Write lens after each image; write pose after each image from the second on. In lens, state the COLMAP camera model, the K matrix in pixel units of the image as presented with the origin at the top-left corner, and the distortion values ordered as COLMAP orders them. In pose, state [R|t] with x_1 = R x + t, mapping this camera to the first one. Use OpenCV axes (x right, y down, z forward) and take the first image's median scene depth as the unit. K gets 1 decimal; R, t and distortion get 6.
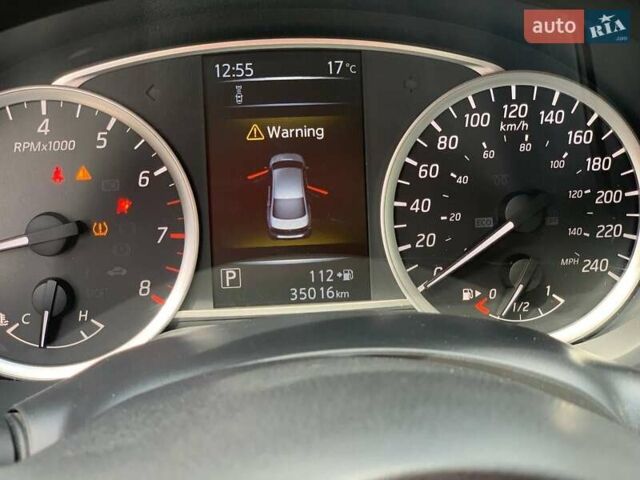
lens RADIAL K [[979.6, 0, 321.8], [0, 979.6, 241.7], [0, 0, 1]] dist [-0.017217, 0.000000]
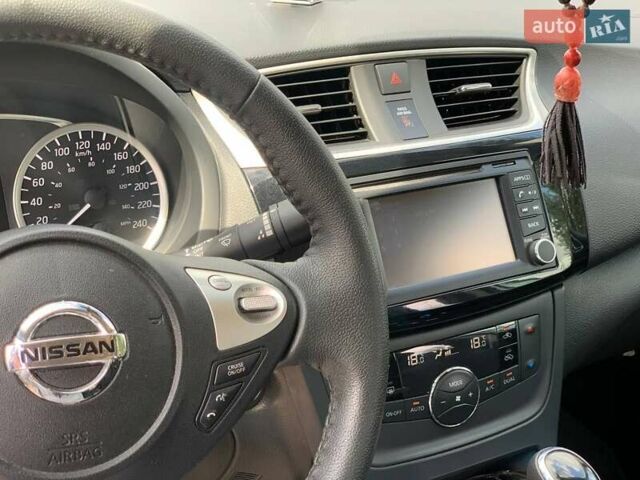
lens RADIAL K [[979.6, 0, 320.1], [0, 979.6, 236.3], [0, 0, 1]] dist [-0.017217, 0.000000]
pose [[0.933301, -0.125016, 0.336631, -0.024606], [0.164909, 0.981959, -0.092532, 0.275442], [-0.318990, 0.141873, 0.937079, -0.827457]]
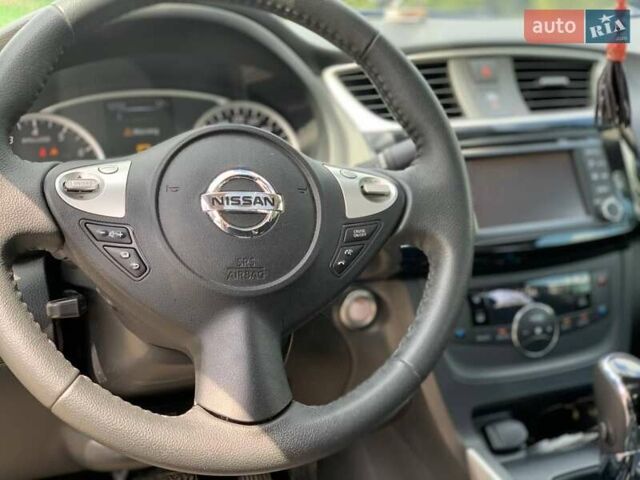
lens RADIAL K [[979.6, 0, 320.0], [0, 979.6, 239.6], [0, 0, 1]] dist [-0.017217, 0.000000]
pose [[0.966690, -0.082903, 0.242154, -0.204870], [0.135920, 0.967942, -0.211221, 0.667775], [-0.216880, 0.237099, 0.946967, -1.193928]]
